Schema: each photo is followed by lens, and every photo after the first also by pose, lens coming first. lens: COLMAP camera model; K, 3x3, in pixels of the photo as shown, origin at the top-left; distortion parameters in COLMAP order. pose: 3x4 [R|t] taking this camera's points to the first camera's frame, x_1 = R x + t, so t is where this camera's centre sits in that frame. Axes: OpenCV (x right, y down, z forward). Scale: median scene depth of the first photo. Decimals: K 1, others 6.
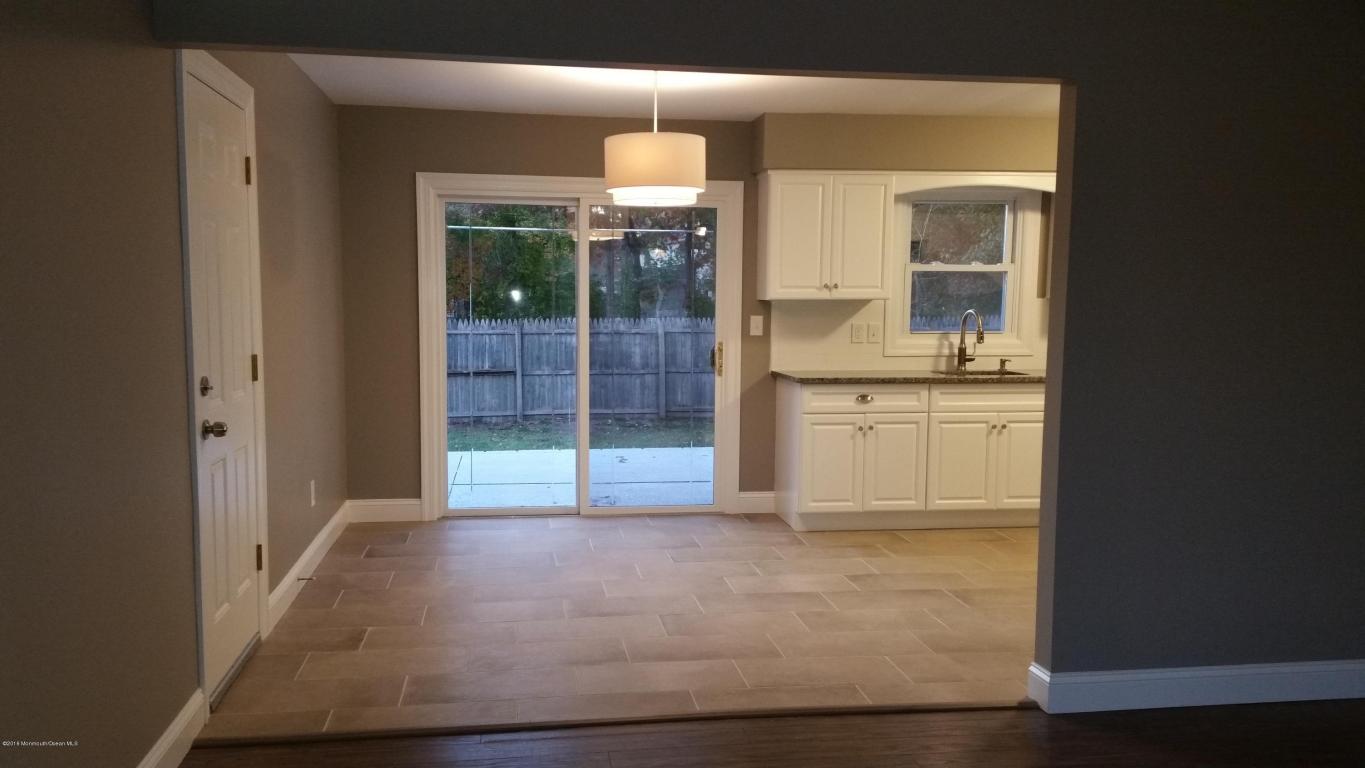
lens RADIAL K [[1100.3, 0, 659.8], [0, 1100.3, 410.7], [0, 0, 1]] dist [0.143237, -0.251455]
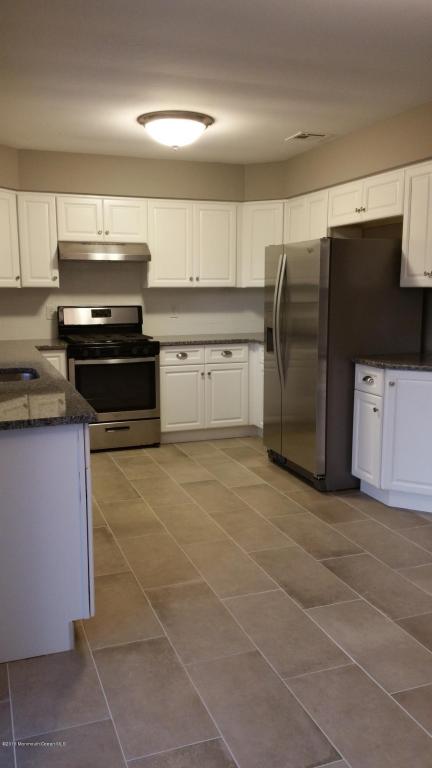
lens RADIAL K [[619.5, 0, 206.1], [0, 619.5, 376.3], [0, 0, 1]] dist [0.139471, -0.266318]
pose [[-0.207863, -0.147372, 0.966993, -0.213744], [0.107483, 0.979158, 0.172330, -0.097600], [-0.972235, 0.139756, -0.187690, 0.917332]]
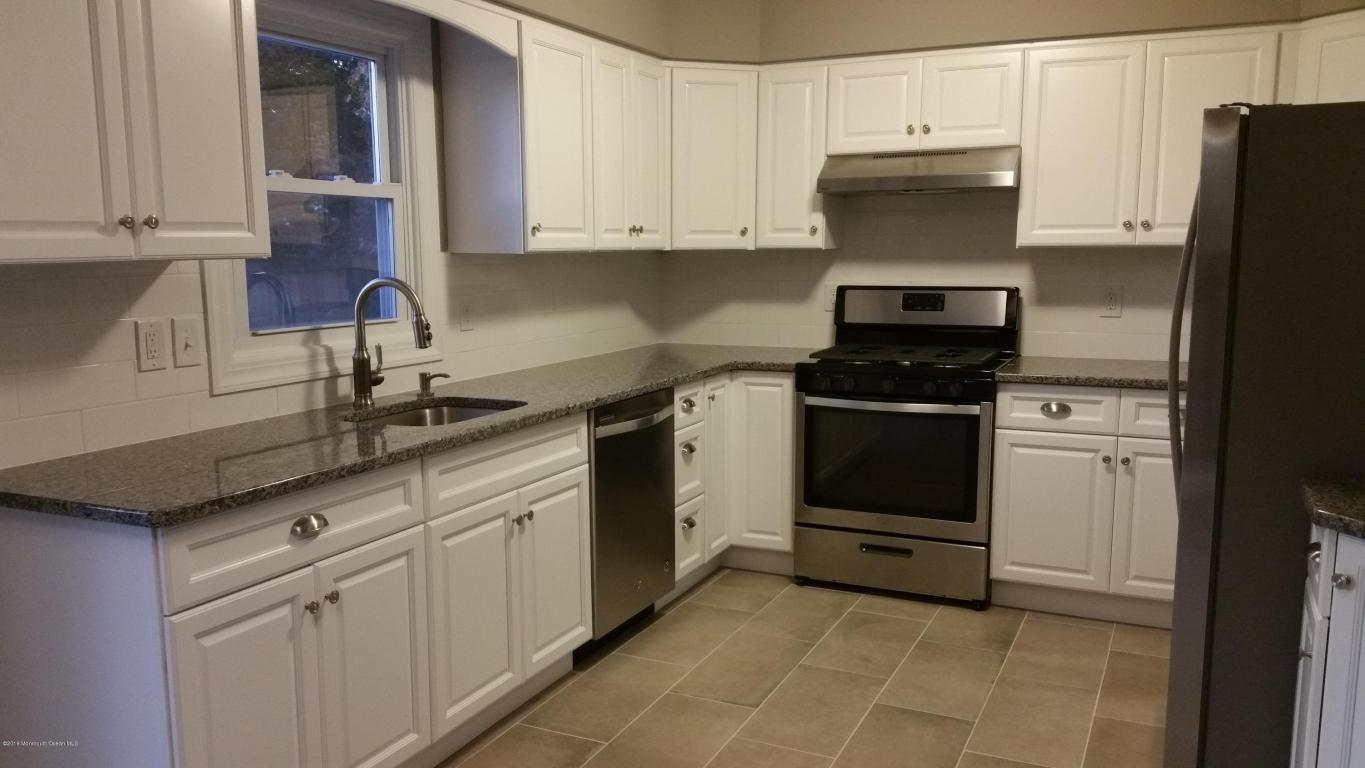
lens RADIAL K [[1100.3, 0, 659.8], [0, 1100.3, 410.7], [0, 0, 1]] dist [0.143237, -0.251455]
pose [[0.553902, -0.135495, 0.821482, -0.049624], [0.098098, 0.990417, 0.097215, -0.069132], [-0.826782, 0.026738, 0.561886, 0.639958]]
